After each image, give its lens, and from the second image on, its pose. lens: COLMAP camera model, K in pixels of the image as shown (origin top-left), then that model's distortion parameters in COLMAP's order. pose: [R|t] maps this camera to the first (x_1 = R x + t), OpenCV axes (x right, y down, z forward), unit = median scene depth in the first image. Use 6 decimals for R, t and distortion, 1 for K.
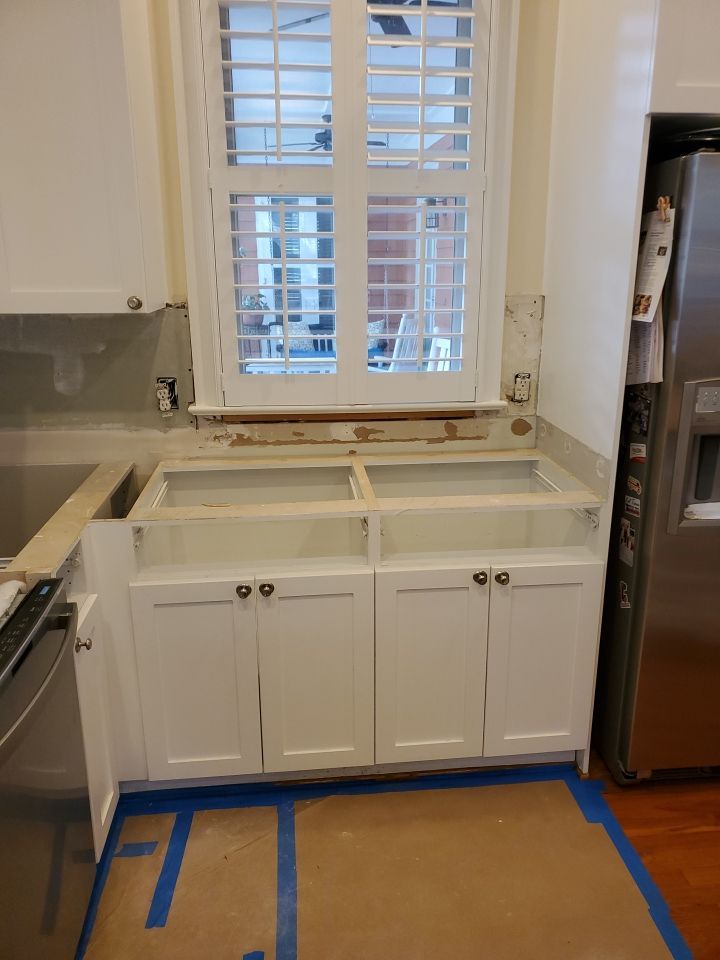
lens RADIAL K [[748.0, 0, 368.3], [0, 748.0, 481.9], [0, 0, 1]] dist [0.180631, -0.495422]
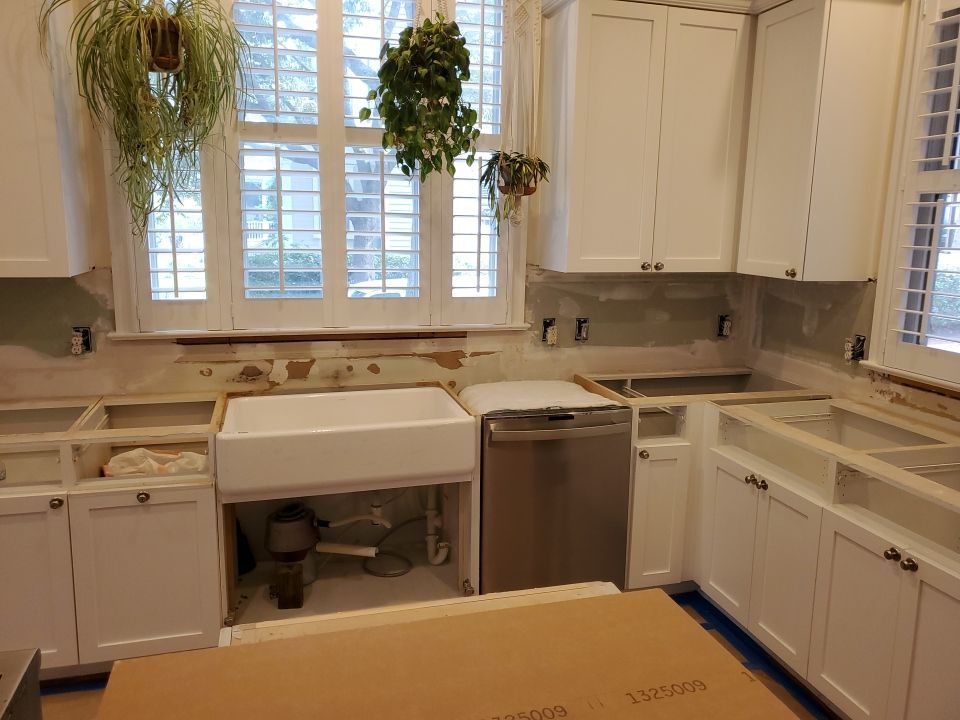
lens RADIAL K [[731.3, 0, 480.0], [0, 731.3, 360.0], [0, 0, 1]] dist [0.007322, 0.000631]
pose [[0.164686, 0.188073, -0.968250, 0.814839], [-0.295788, 0.945890, 0.133420, -0.074420], [0.940951, 0.264424, 0.211404, 0.161103]]
